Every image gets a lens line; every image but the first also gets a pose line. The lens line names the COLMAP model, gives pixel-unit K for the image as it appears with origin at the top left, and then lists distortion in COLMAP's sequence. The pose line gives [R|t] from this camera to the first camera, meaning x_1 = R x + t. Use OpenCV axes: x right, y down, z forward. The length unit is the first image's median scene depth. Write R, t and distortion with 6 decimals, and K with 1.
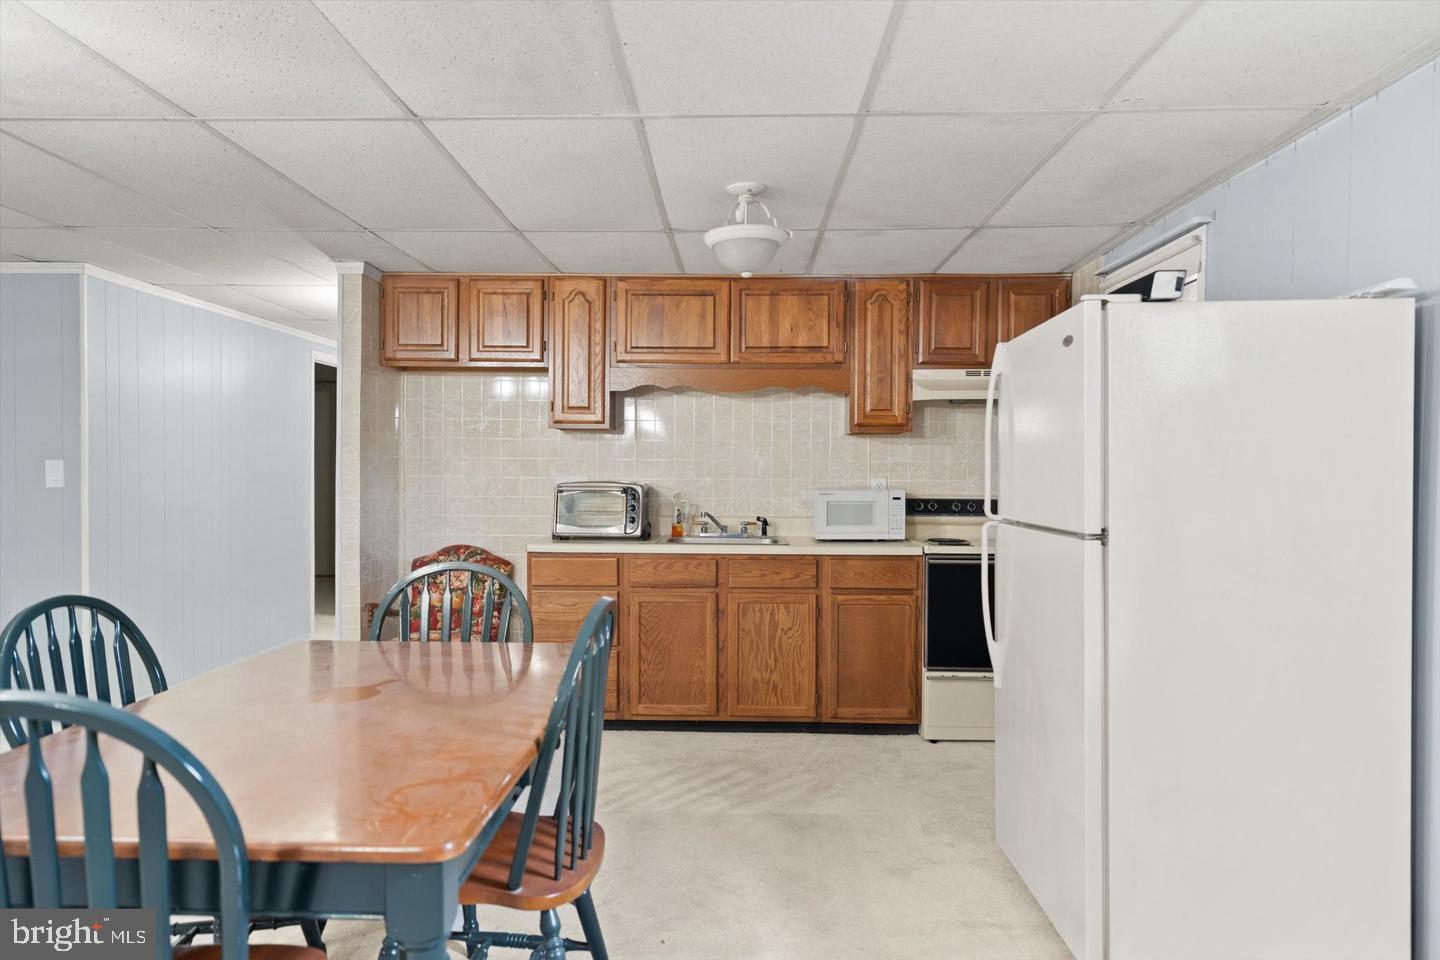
lens RADIAL K [[954.7, 0, 720.0], [0, 954.7, 480.0], [0, 0, 1]] dist [-0.001727, 0.001015]
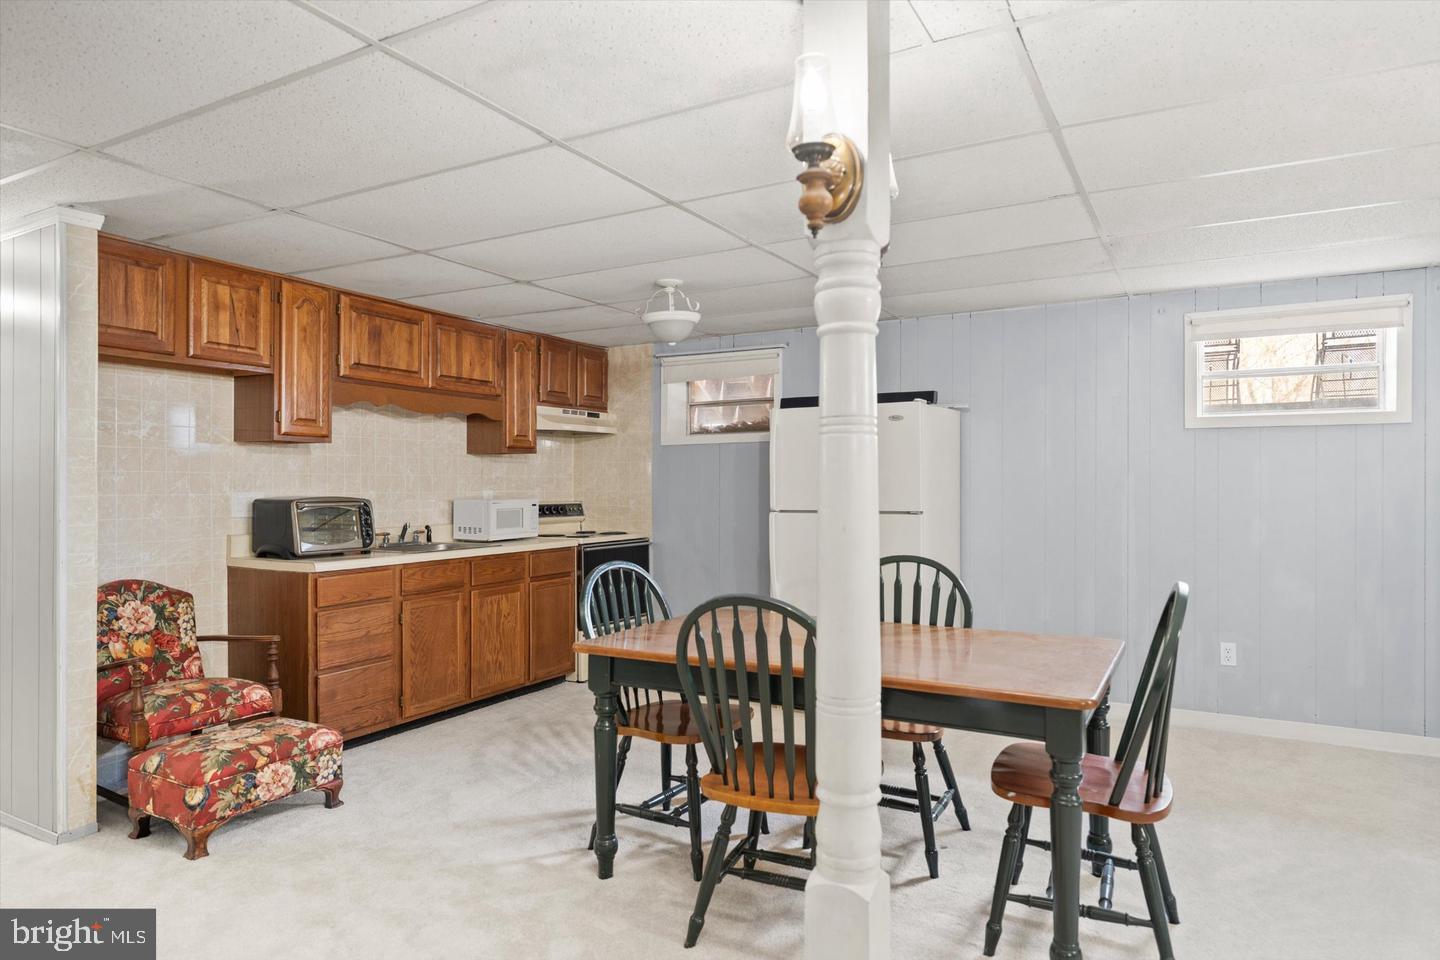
lens RADIAL K [[863.7, 0, 720.0], [0, 863.7, 480.0], [0, 0, 1]] dist [0.002494, 0.000066]
pose [[0.470656, -0.003853, 0.882309, -0.720388], [0.014422, 0.999890, -0.003327, -0.006884], [-0.882199, 0.014291, 0.470660, 0.229696]]
